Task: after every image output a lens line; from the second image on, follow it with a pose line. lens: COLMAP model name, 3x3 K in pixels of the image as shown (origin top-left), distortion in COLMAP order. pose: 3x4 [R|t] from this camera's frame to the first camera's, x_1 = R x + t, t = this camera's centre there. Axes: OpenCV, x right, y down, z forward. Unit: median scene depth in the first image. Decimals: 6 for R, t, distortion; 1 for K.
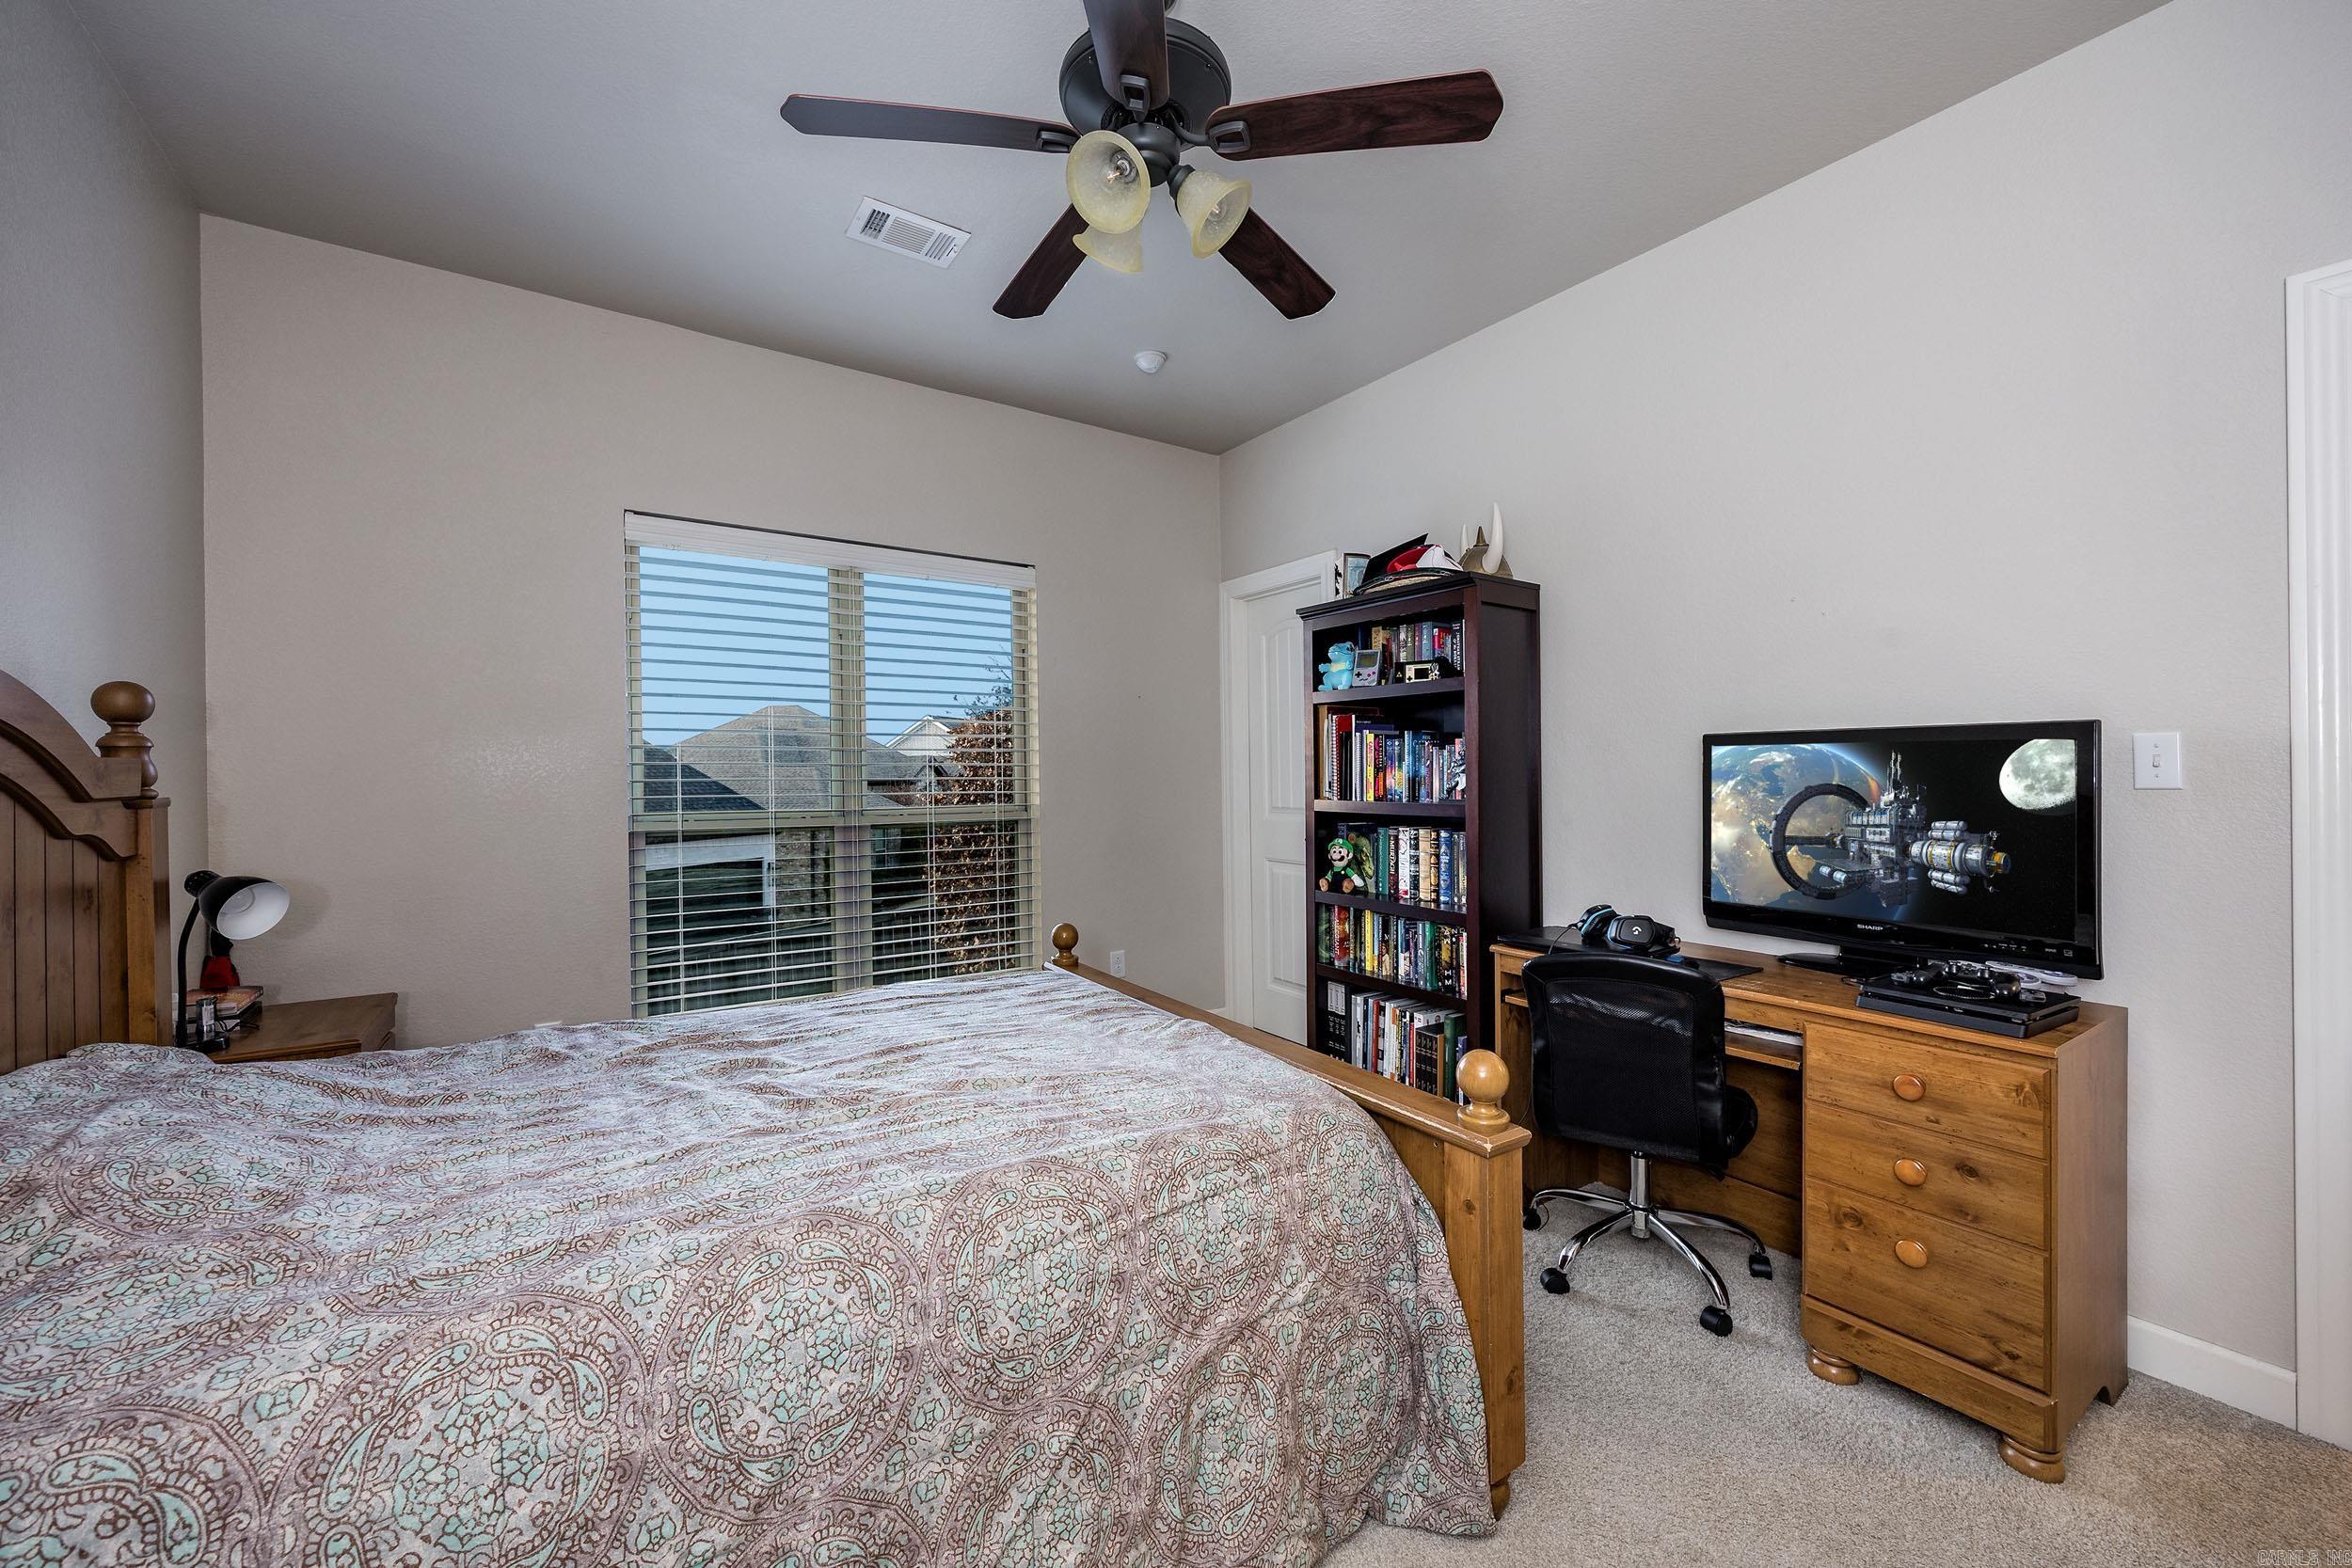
lens RADIAL K [[922.8, 0, 1174.8], [0, 922.8, 781.4], [0, 0, 1]] dist [0.000565, 0.000046]
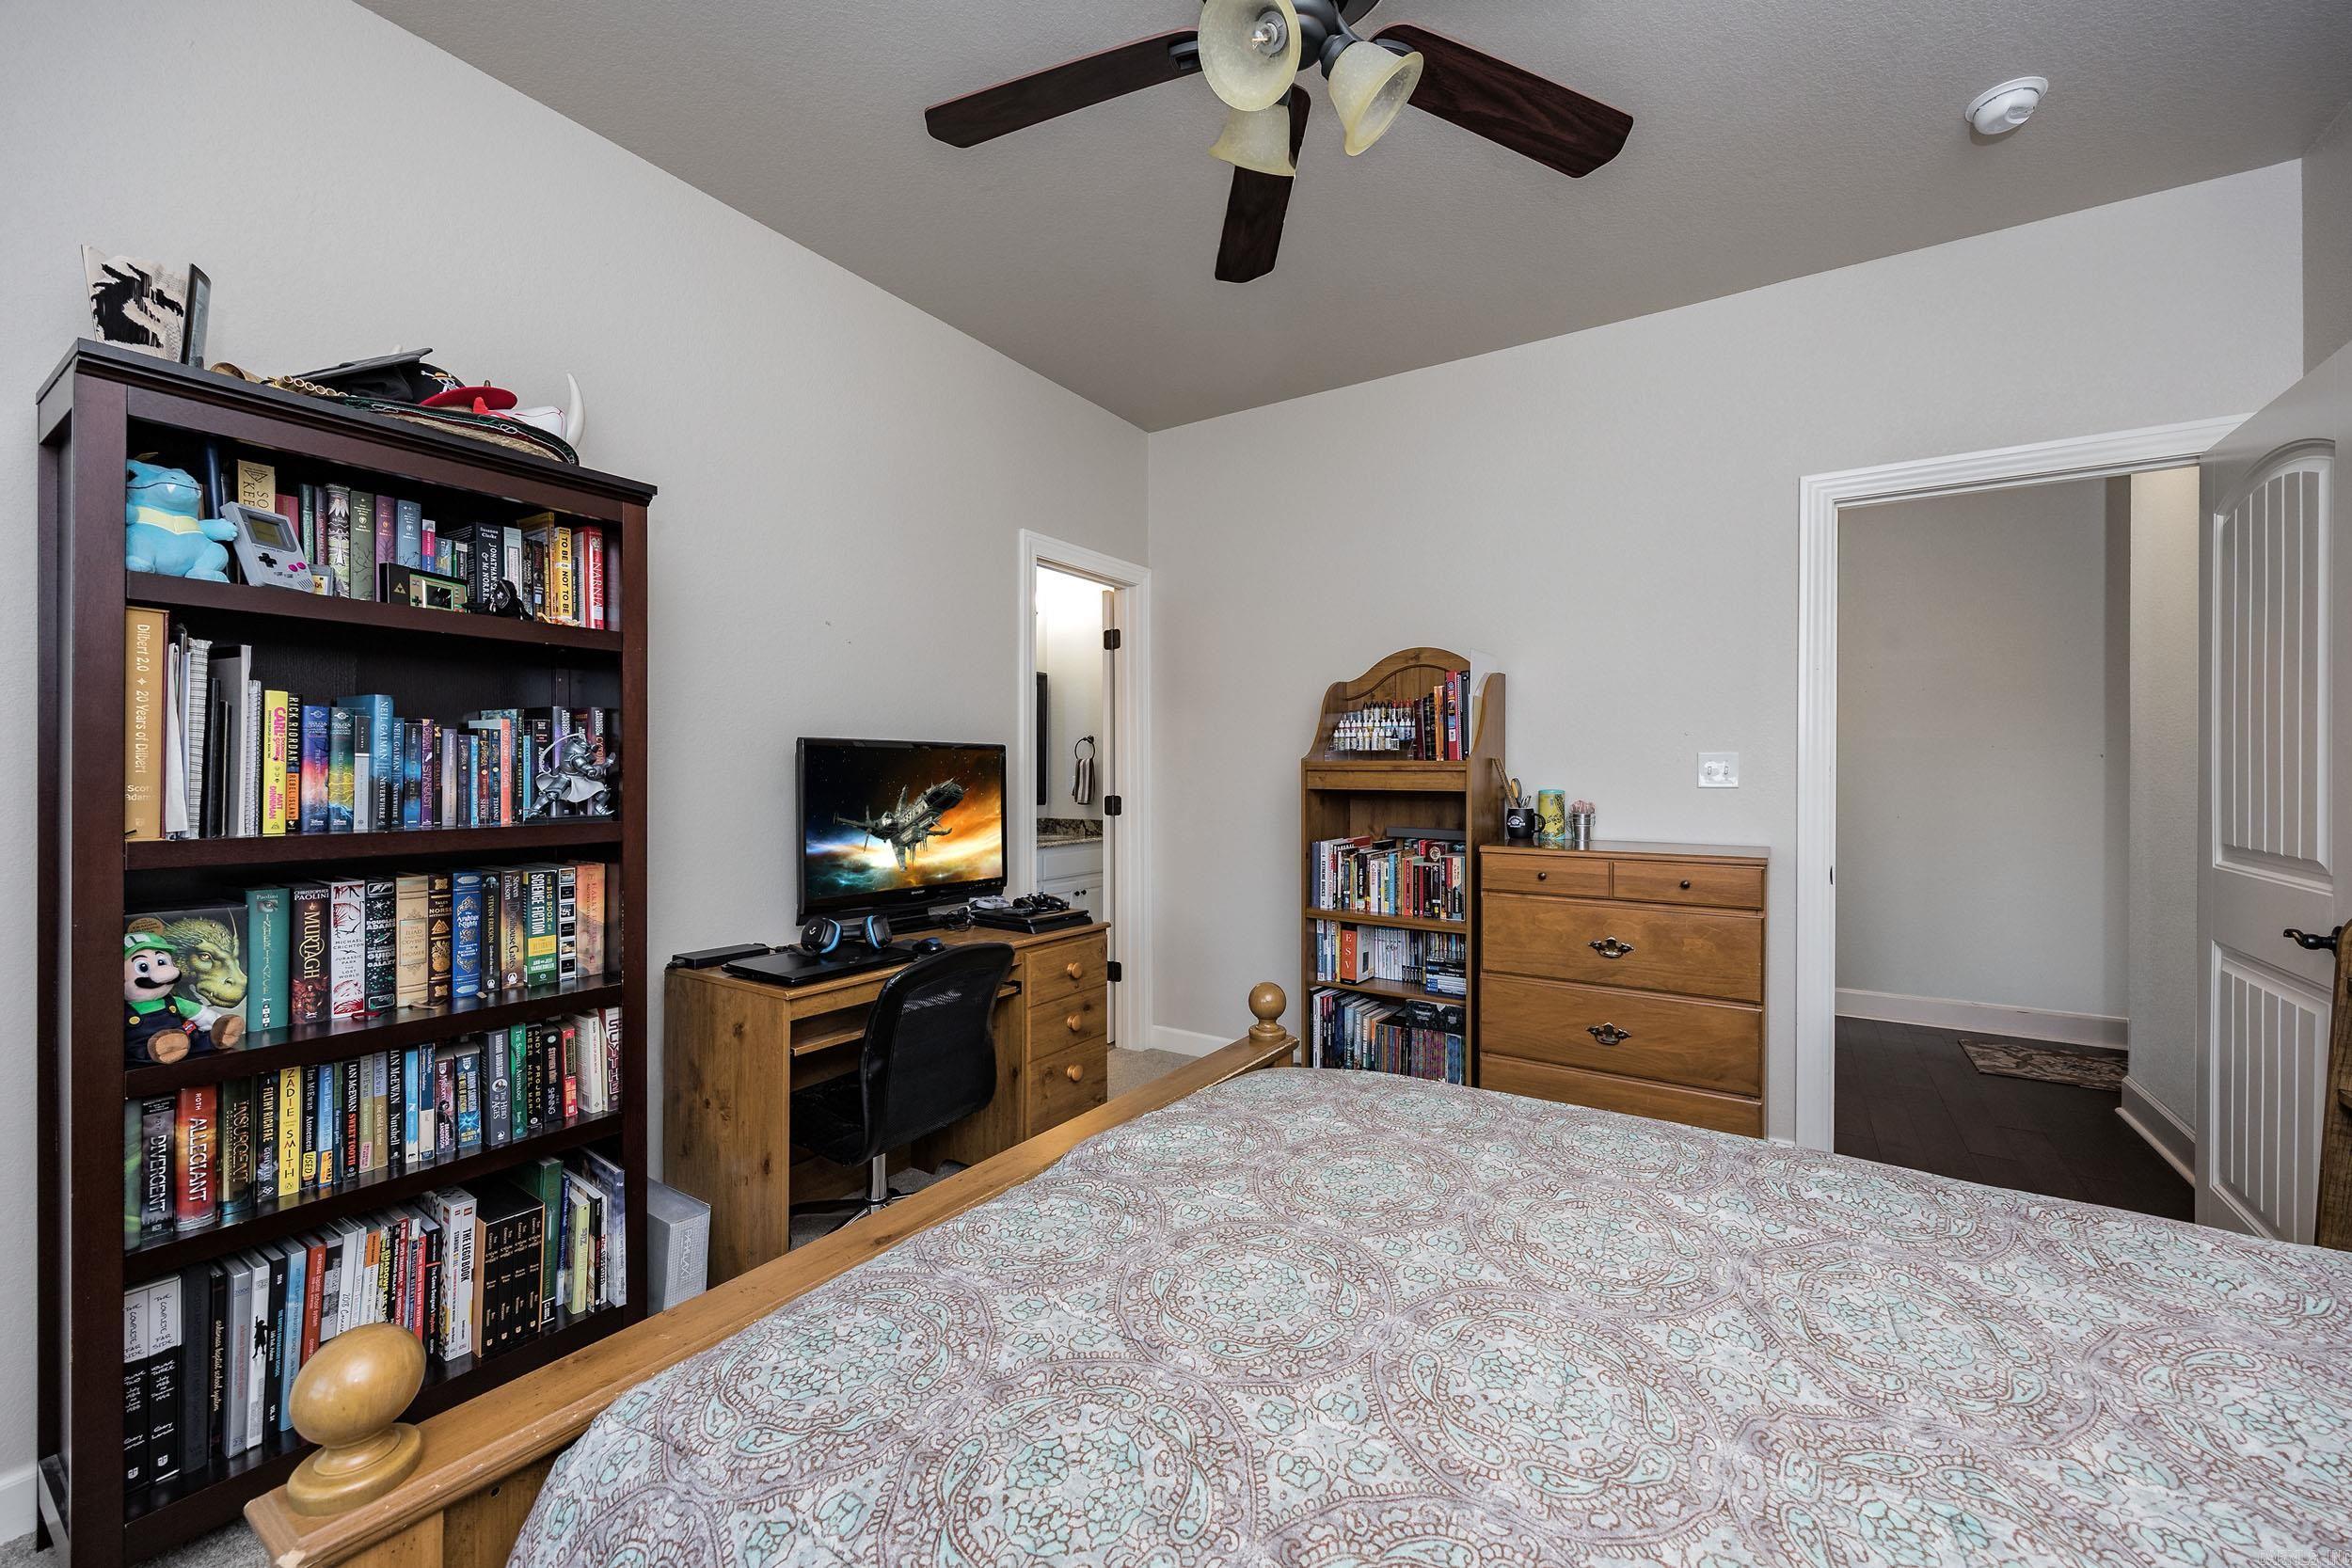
lens RADIAL K [[922.8, 0, 1174.2], [0, 922.8, 772.4], [0, 0, 1]] dist [0.000565, 0.000046]
pose [[-0.392974, 0.004606, 0.919538, -0.411452], [0.005523, 0.999981, -0.002649, -0.006540], [-0.919533, 0.004038, -0.392992, 0.792715]]
